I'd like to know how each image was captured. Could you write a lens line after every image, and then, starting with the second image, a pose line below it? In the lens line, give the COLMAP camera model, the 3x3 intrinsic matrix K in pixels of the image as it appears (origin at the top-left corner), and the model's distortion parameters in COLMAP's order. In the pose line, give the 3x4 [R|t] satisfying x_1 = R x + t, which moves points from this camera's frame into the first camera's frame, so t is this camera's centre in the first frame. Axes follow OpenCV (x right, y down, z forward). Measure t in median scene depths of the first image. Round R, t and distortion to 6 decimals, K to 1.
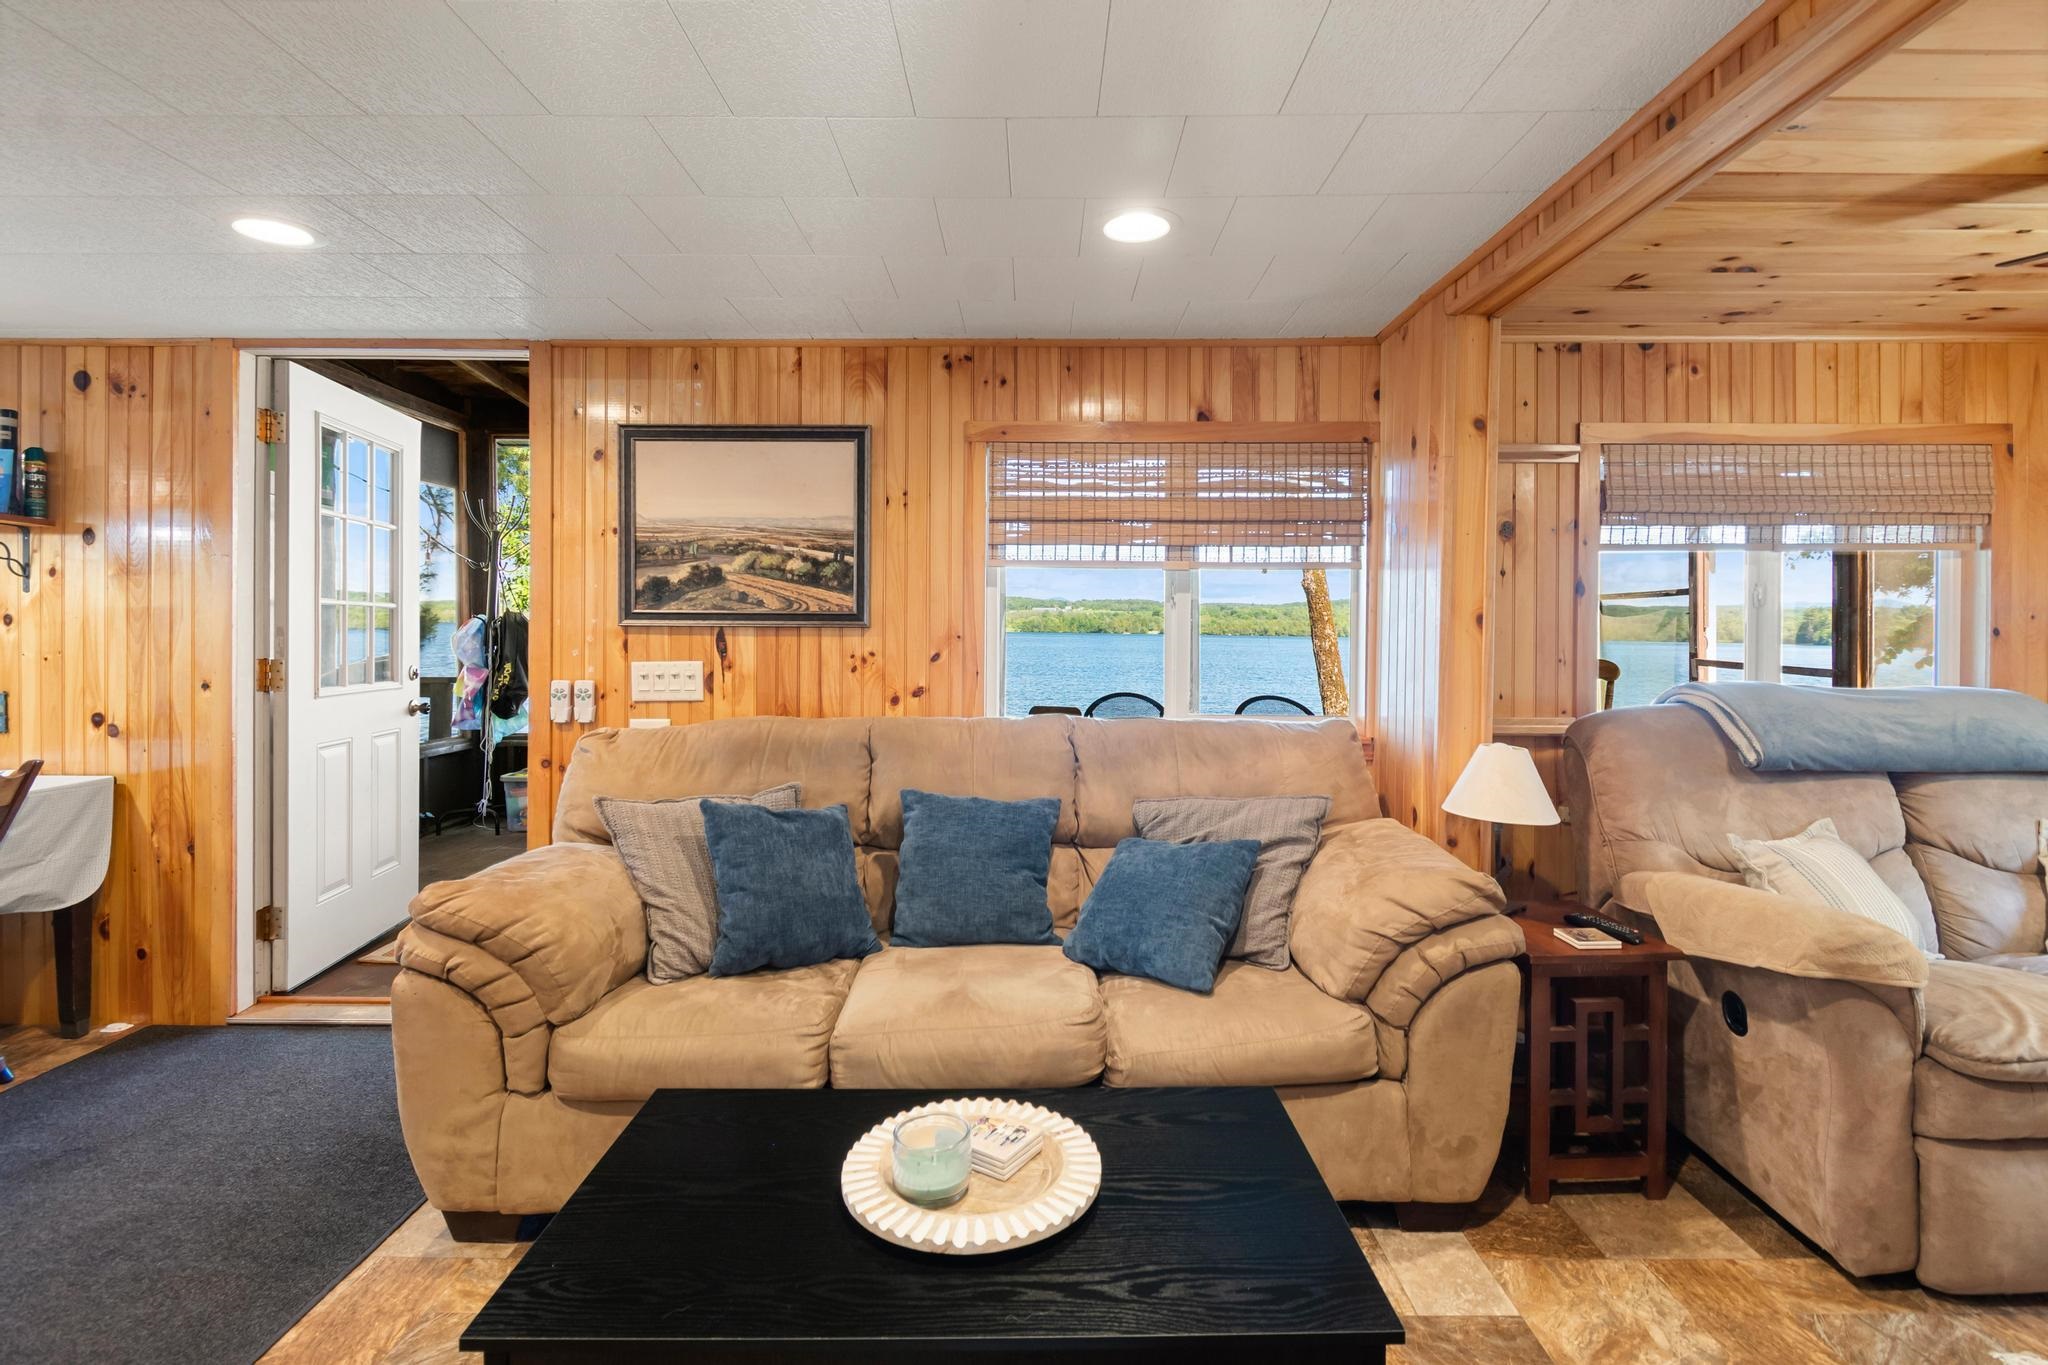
lens RADIAL K [[964.8, 0, 1036.6], [0, 964.8, 642.3], [0, 0, 1]] dist [0.013341, -0.010339]
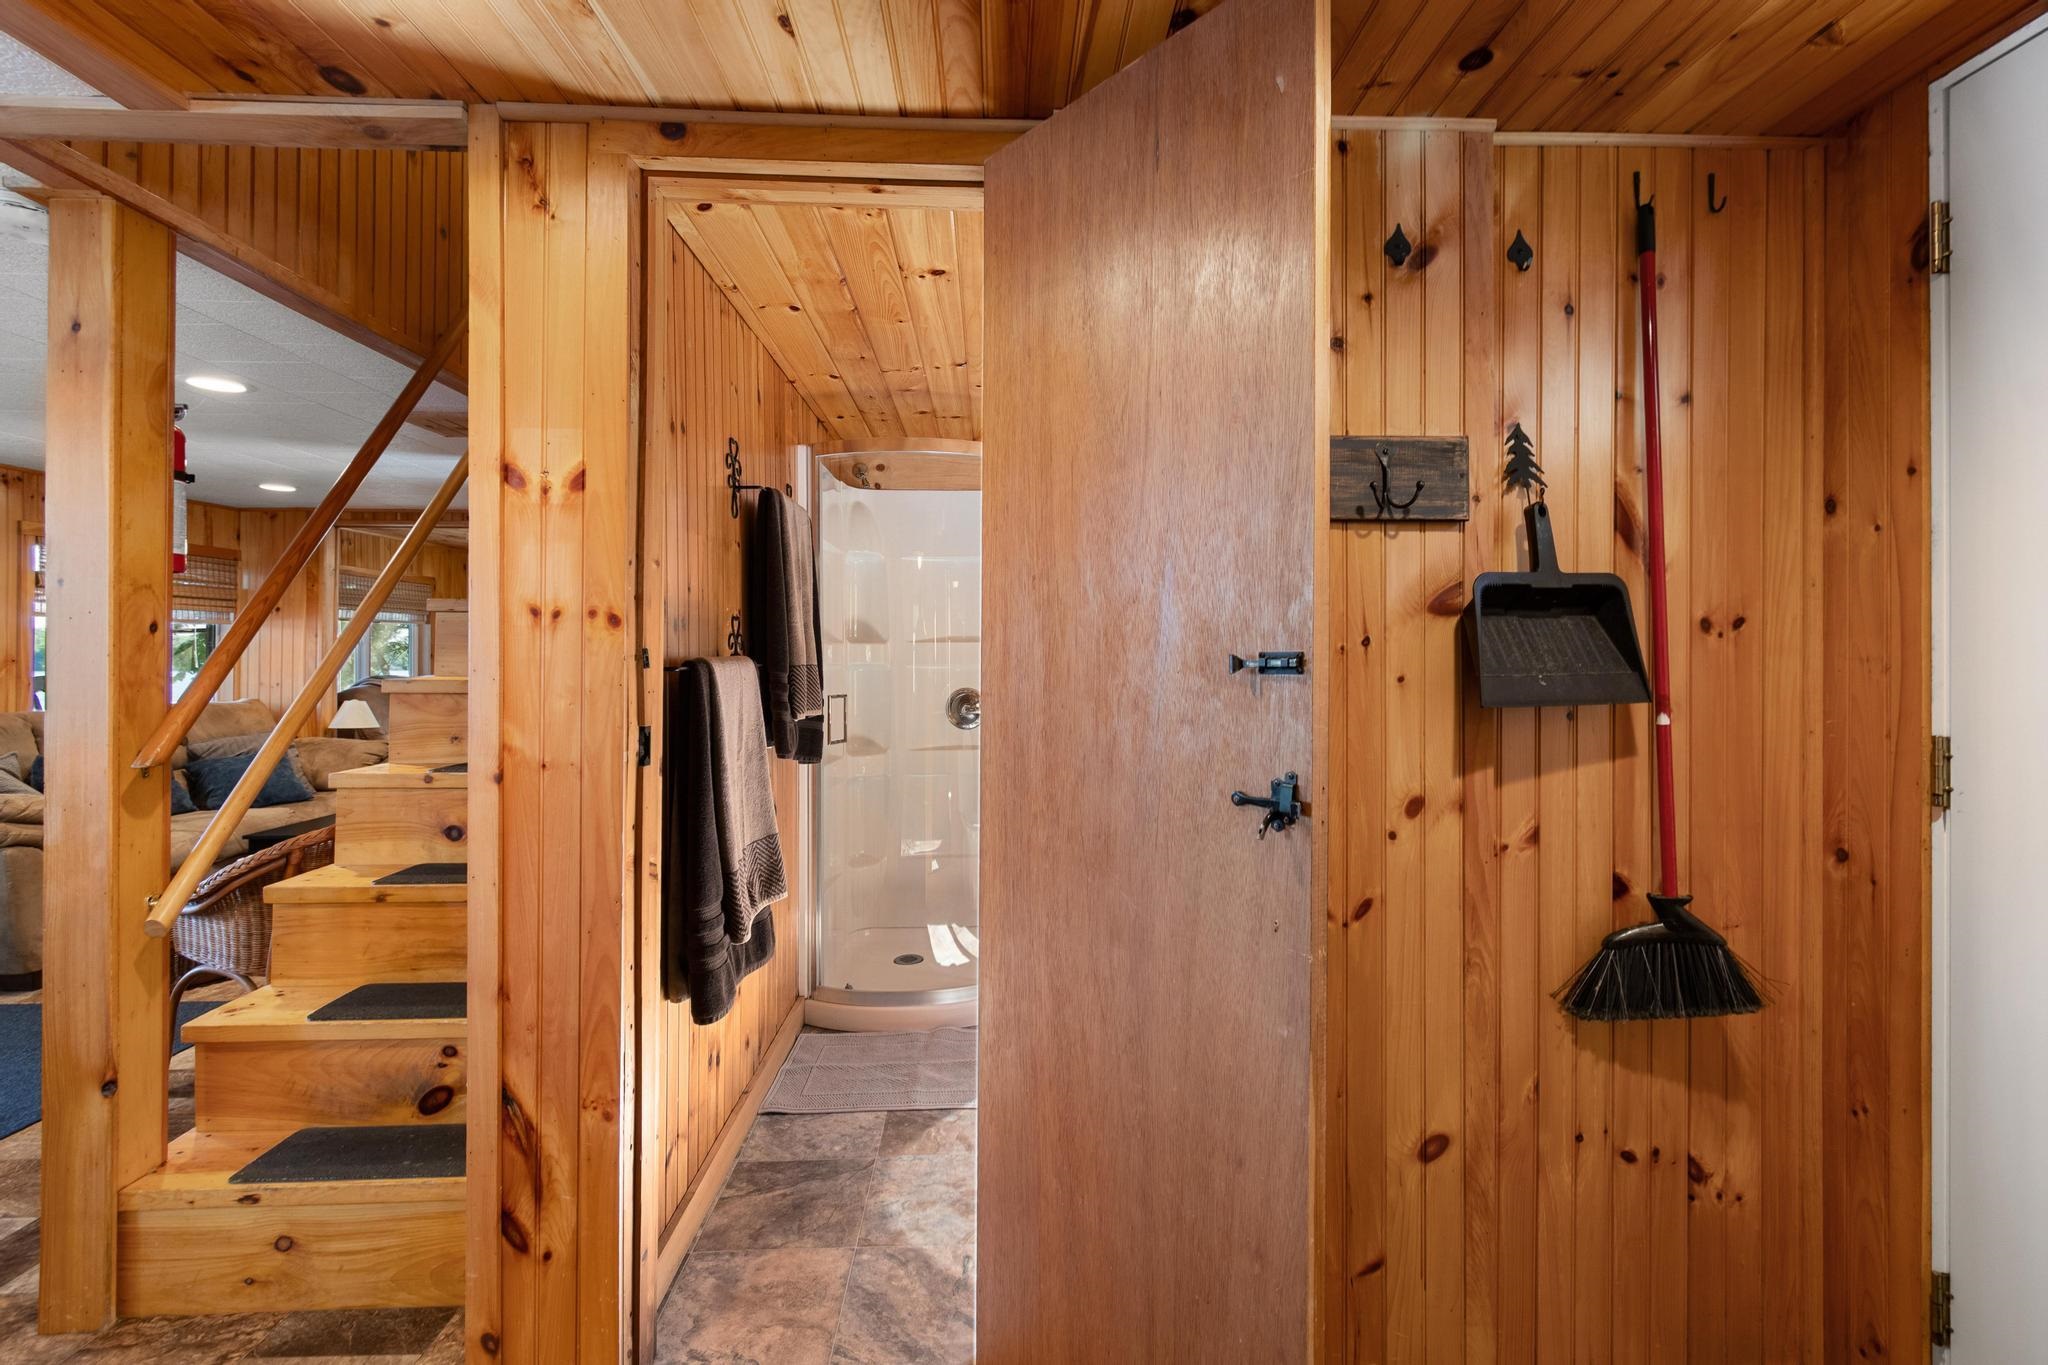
lens RADIAL K [[919.1, 0, 1027.8], [0, 919.1, 651.0], [0, 0, 1]] dist [0.000628, -0.000097]
pose [[-0.036606, 0.001913, 0.999328, -1.600263], [0.010932, 0.999939, -0.001514, -0.001502], [-0.999270, 0.010870, -0.036625, -0.548119]]
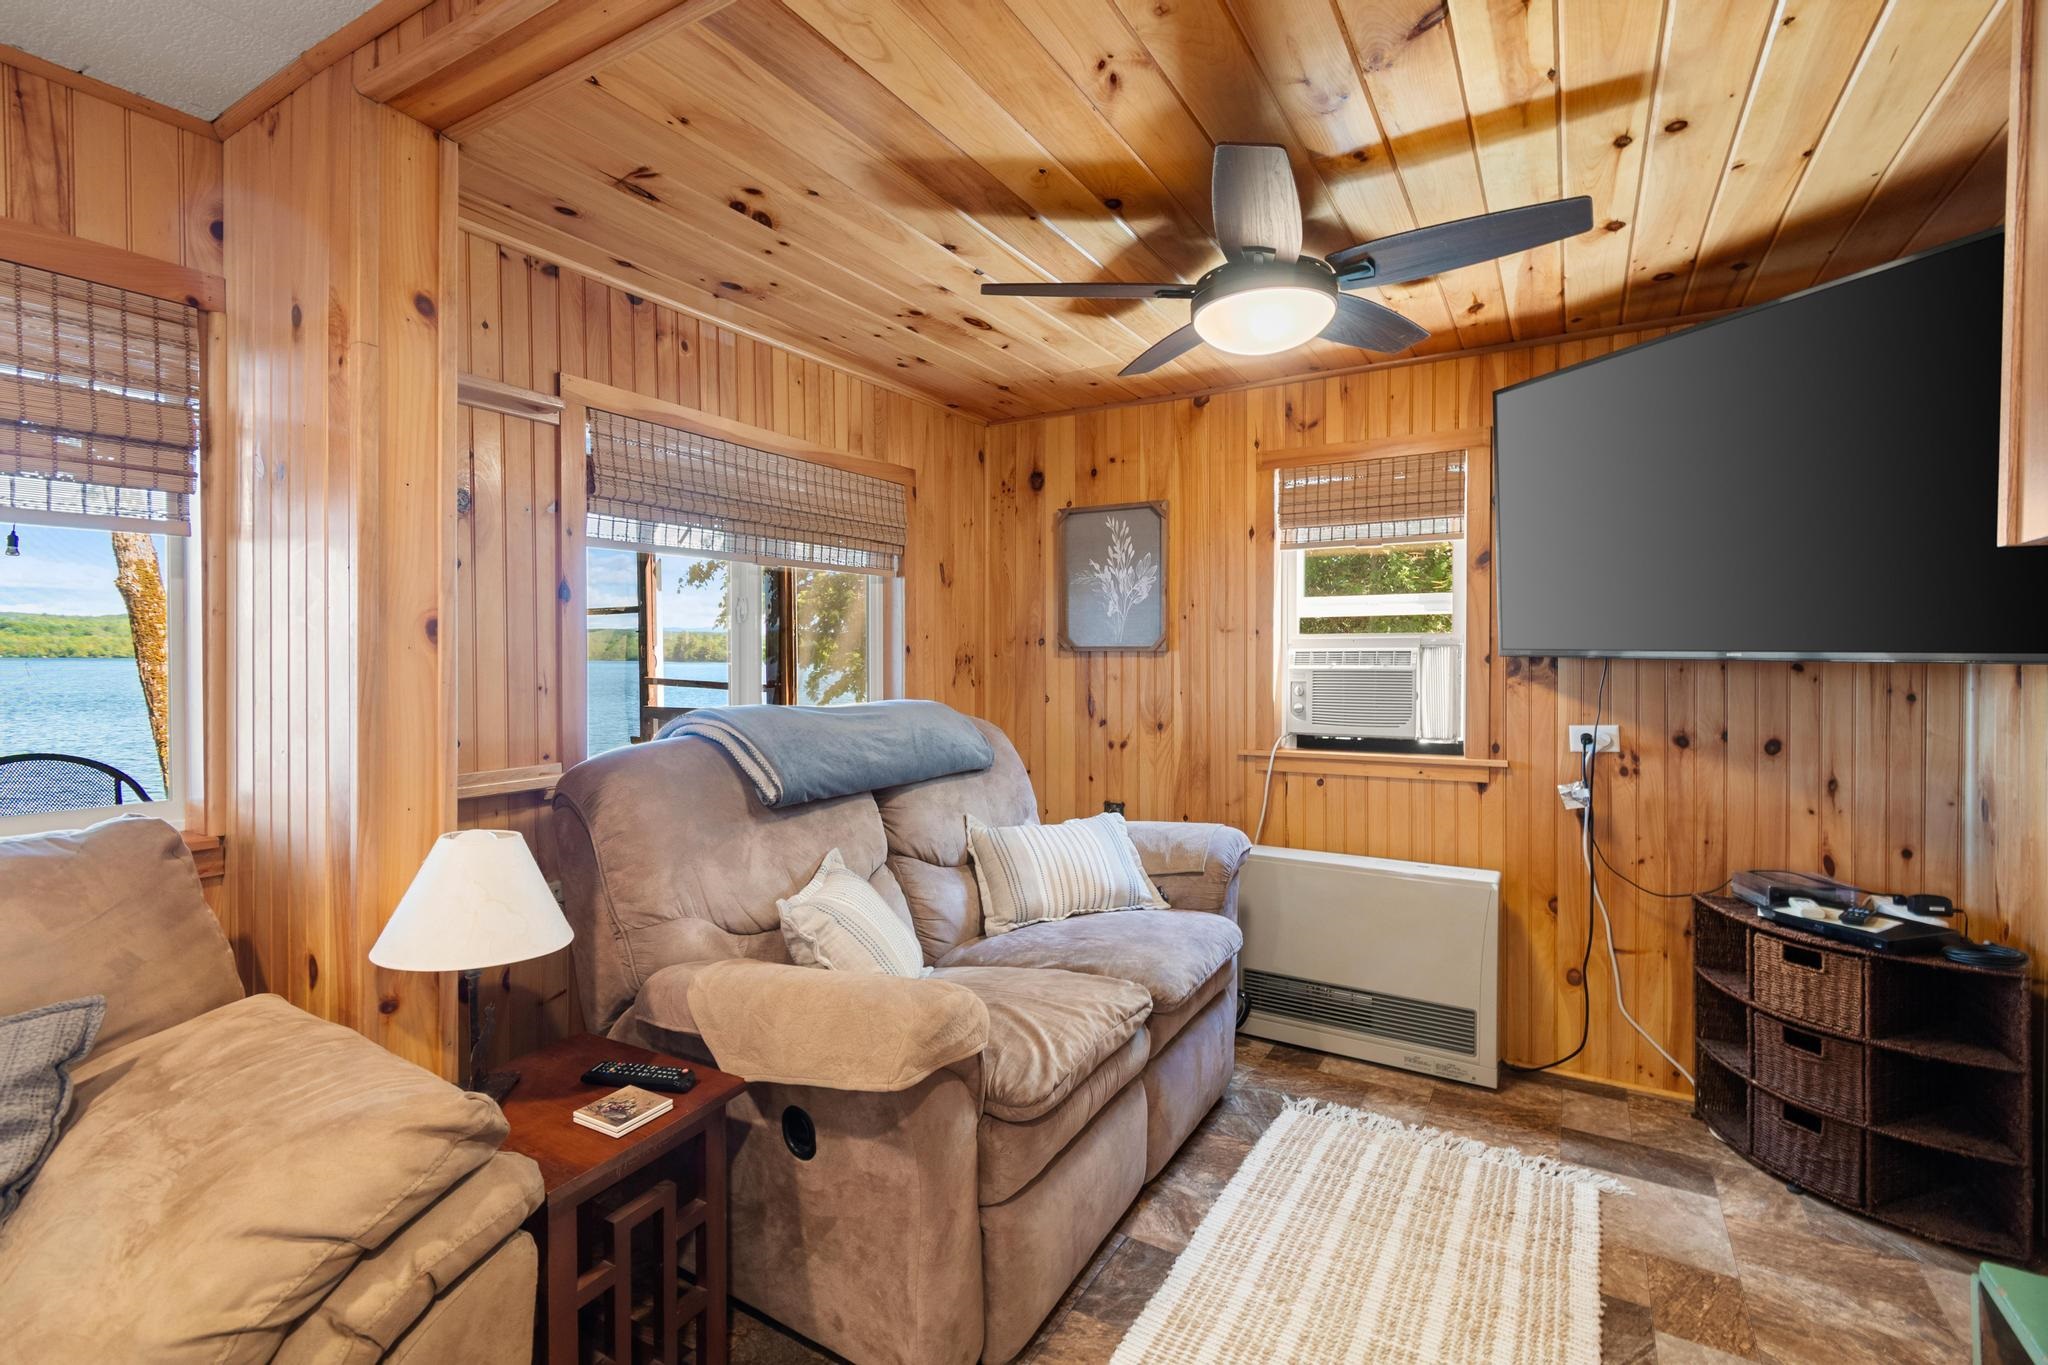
lens RADIAL K [[921.3, 0, 1035.8], [0, 921.3, 669.1], [0, 0, 1]] dist [0.002758, -0.000730]
pose [[0.505886, -0.018184, 0.862409, 0.124924], [0.011123, 0.999832, 0.014556, -0.001598], [-0.862529, 0.002229, 0.506003, 0.316981]]
